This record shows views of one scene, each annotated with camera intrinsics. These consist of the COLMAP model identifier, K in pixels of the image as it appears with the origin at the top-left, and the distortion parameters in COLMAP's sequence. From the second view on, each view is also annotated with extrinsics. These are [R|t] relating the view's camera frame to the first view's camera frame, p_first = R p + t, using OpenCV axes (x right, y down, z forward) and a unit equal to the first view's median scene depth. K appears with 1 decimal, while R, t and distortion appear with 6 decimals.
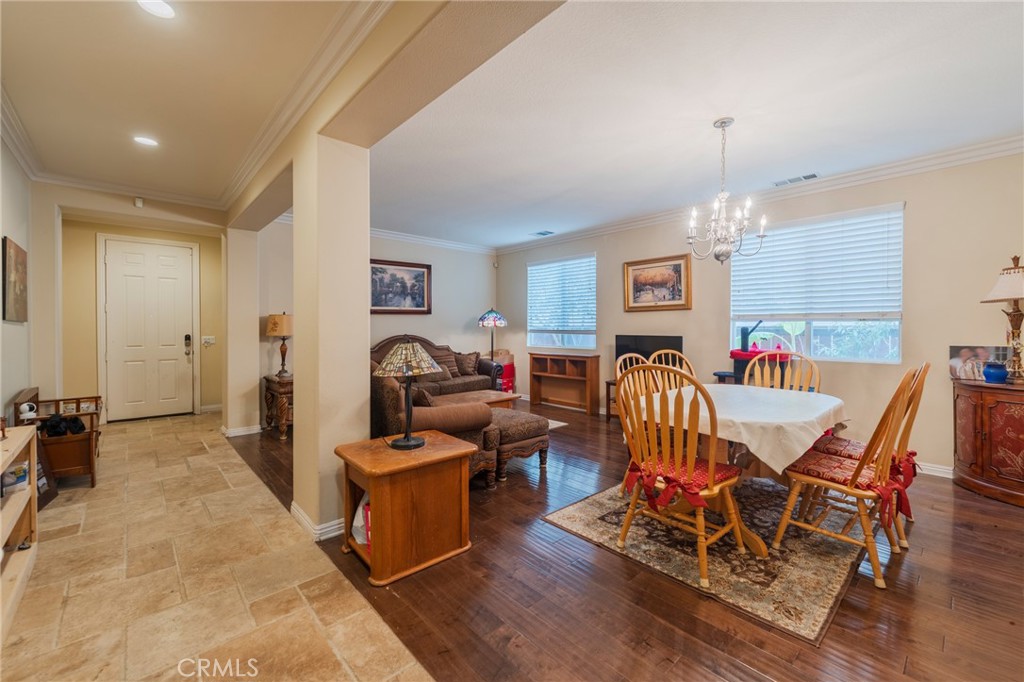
lens RADIAL K [[418.2, 0, 511.9], [0, 418.2, 332.0], [0, 0, 1]] dist [0.000871, -0.001056]
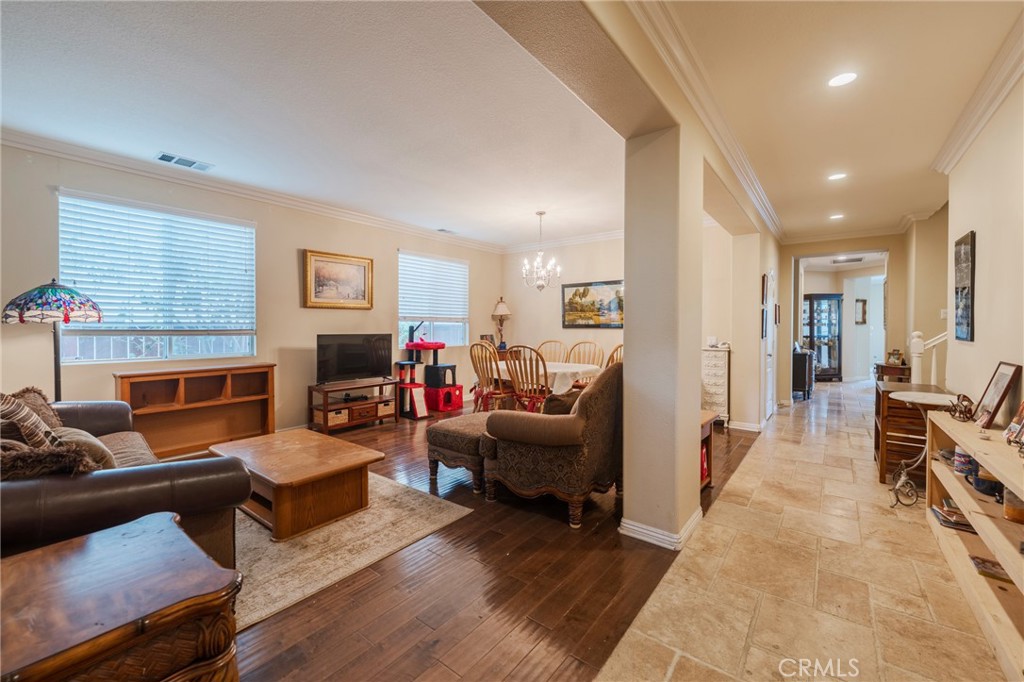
lens RADIAL K [[418.2, 0, 511.3], [0, 418.2, 336.0], [0, 0, 1]] dist [0.000871, -0.001056]
pose [[-0.173079, -0.024625, 0.984600, -0.967465], [0.008014, 0.999619, 0.026409, -0.014865], [-0.984875, 0.012461, -0.172816, 1.110516]]
